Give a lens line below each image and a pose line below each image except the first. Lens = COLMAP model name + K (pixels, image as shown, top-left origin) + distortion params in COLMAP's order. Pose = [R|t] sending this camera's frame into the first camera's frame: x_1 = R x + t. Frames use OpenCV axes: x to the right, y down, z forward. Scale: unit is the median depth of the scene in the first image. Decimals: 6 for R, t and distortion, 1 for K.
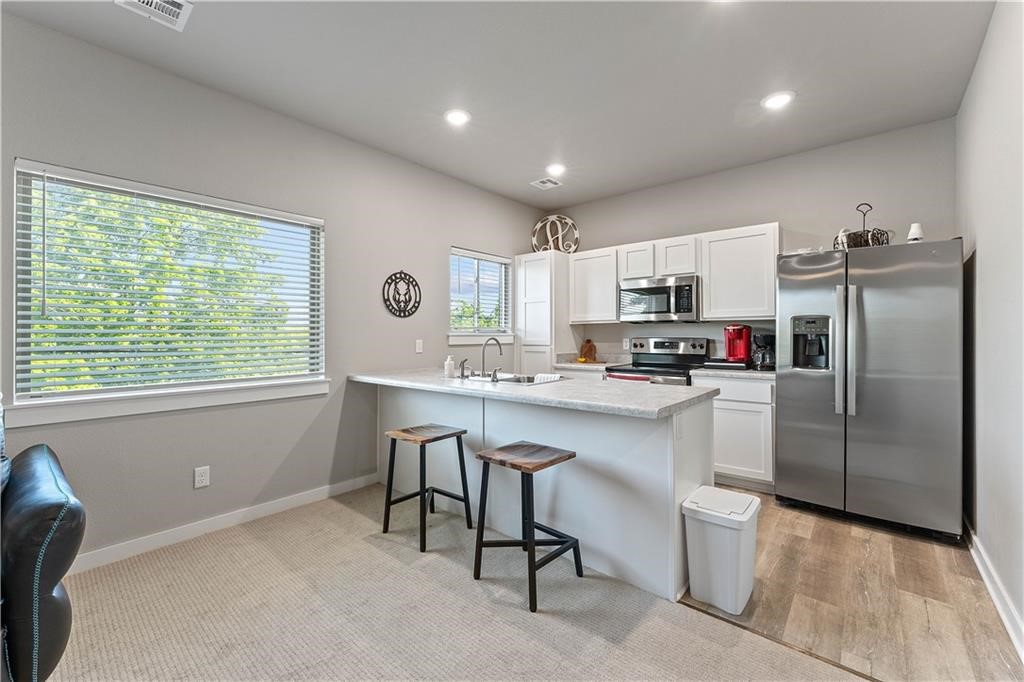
lens RADIAL K [[427.3, 0, 513.1], [0, 427.3, 338.2], [0, 0, 1]] dist [0.002054, 0.001202]
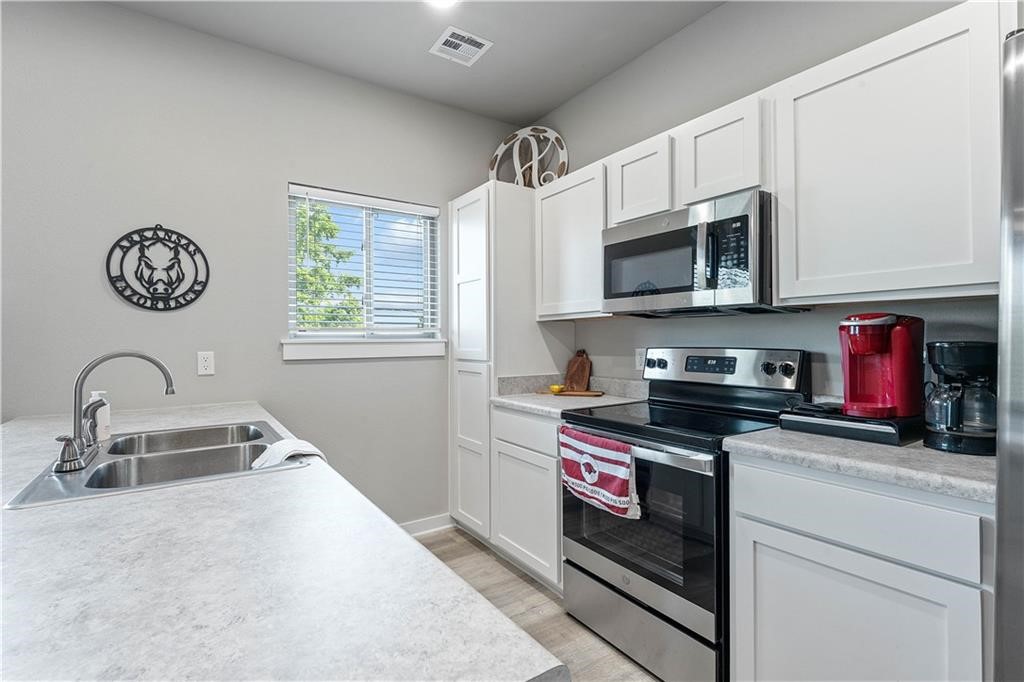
lens RADIAL K [[477.0, 0, 518.4], [0, 477.0, 342.6], [0, 0, 1]] dist [-0.001464, -0.001426]
pose [[0.965131, -0.000877, -0.261766, 0.328175], [0.001158, 0.999999, 0.000917, -0.007902], [0.261765, -0.001188, 0.965131, 0.516108]]
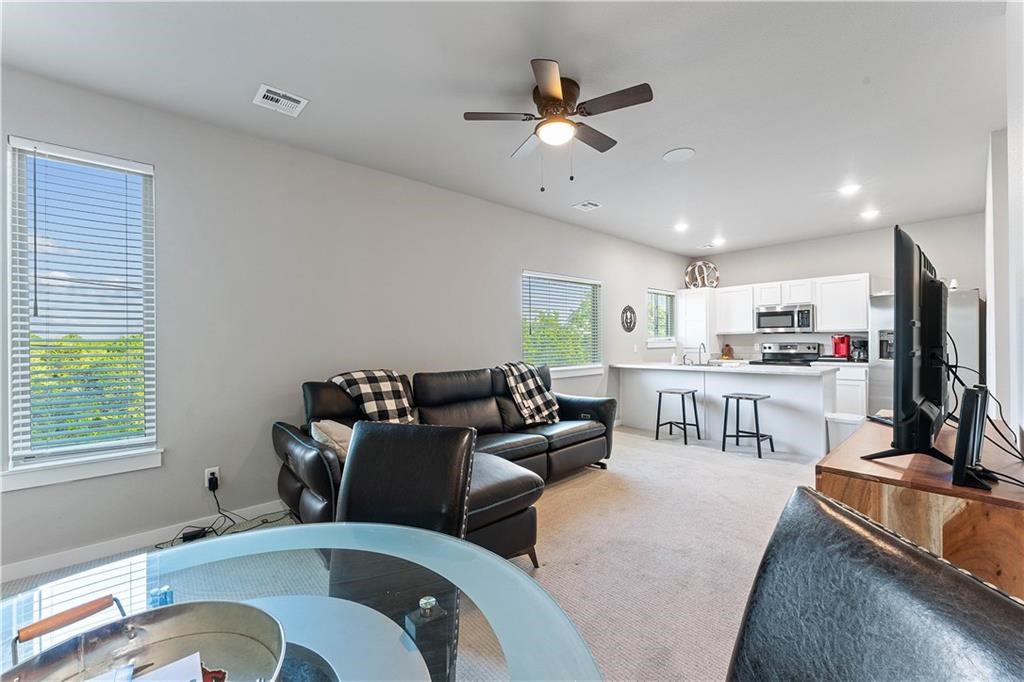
lens RADIAL K [[427.3, 0, 503.4], [0, 427.3, 344.9], [0, 0, 1]] dist [0.002054, 0.001202]
pose [[0.991000, -0.006195, -0.133716, -0.514479], [0.006280, 0.999980, 0.000210, -0.000032], [0.133712, -0.001048, 0.991020, -0.762678]]
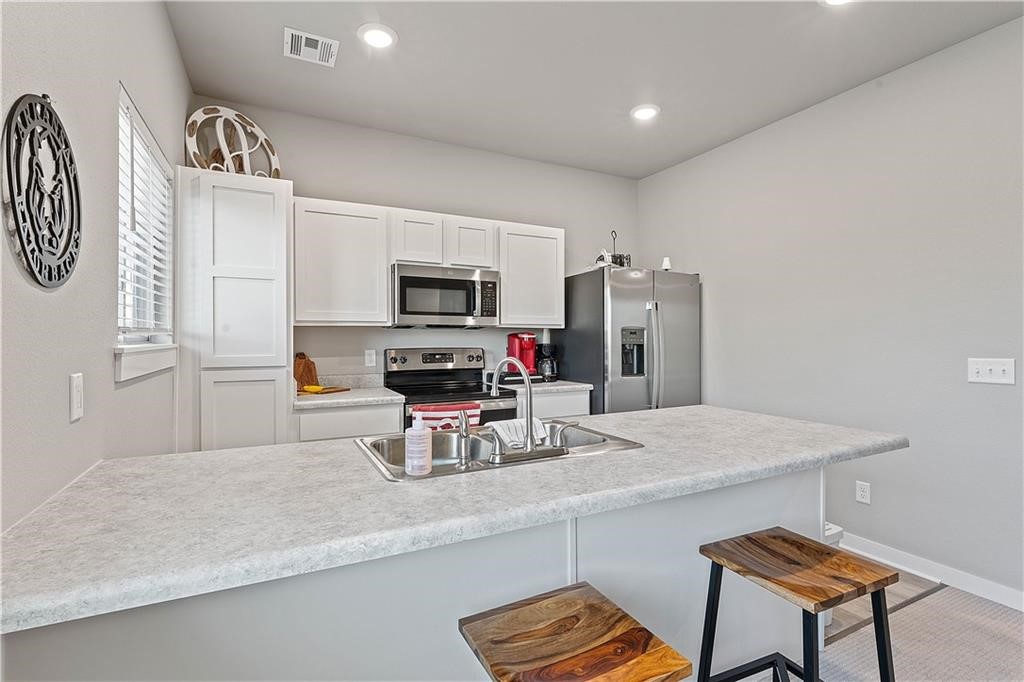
lens RADIAL K [[477.0, 0, 513.6], [0, 477.0, 343.8], [0, 0, 1]] dist [-0.001464, -0.001426]
pose [[0.380281, -0.009501, 0.924822, -0.397378], [0.004230, 0.999955, 0.008533, -0.016426], [-0.924861, 0.000667, 0.380304, 0.623411]]
